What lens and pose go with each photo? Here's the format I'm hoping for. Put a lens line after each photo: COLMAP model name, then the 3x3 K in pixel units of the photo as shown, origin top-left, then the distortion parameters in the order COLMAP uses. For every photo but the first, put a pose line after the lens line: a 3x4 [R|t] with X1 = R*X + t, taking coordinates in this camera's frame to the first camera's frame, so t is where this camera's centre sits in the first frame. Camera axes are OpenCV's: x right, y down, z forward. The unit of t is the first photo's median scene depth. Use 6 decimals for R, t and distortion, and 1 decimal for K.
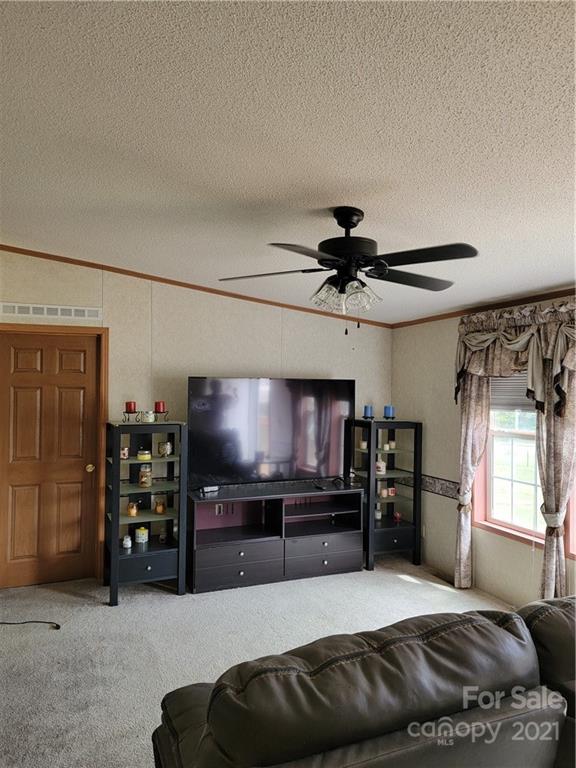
lens RADIAL K [[545.0, 0, 289.8], [0, 545.0, 381.9], [0, 0, 1]] dist [0.043531, -0.031647]
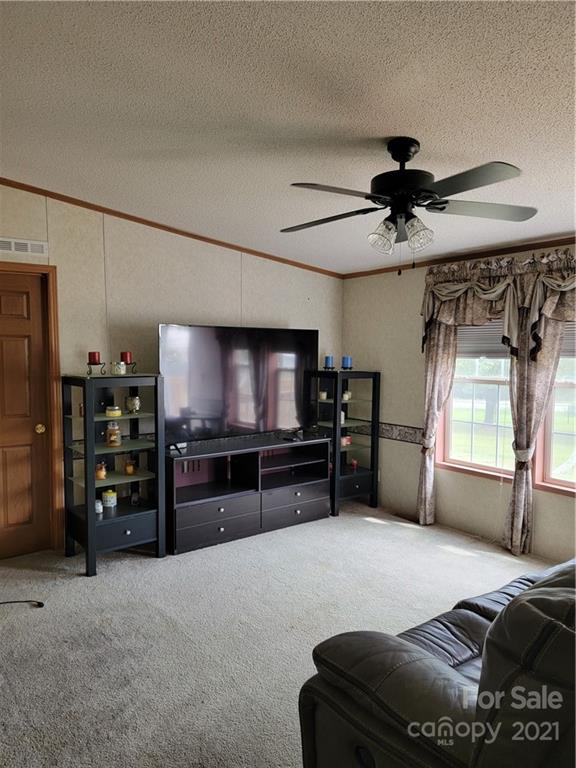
lens RADIAL K [[545.0, 0, 288.9], [0, 545.0, 388.4], [0, 0, 1]] dist [0.043531, -0.031647]
pose [[0.966864, -0.022779, 0.254274, -0.211455], [0.000815, 0.996282, 0.086150, 0.019033], [-0.255291, -0.083088, 0.963288, 0.063121]]
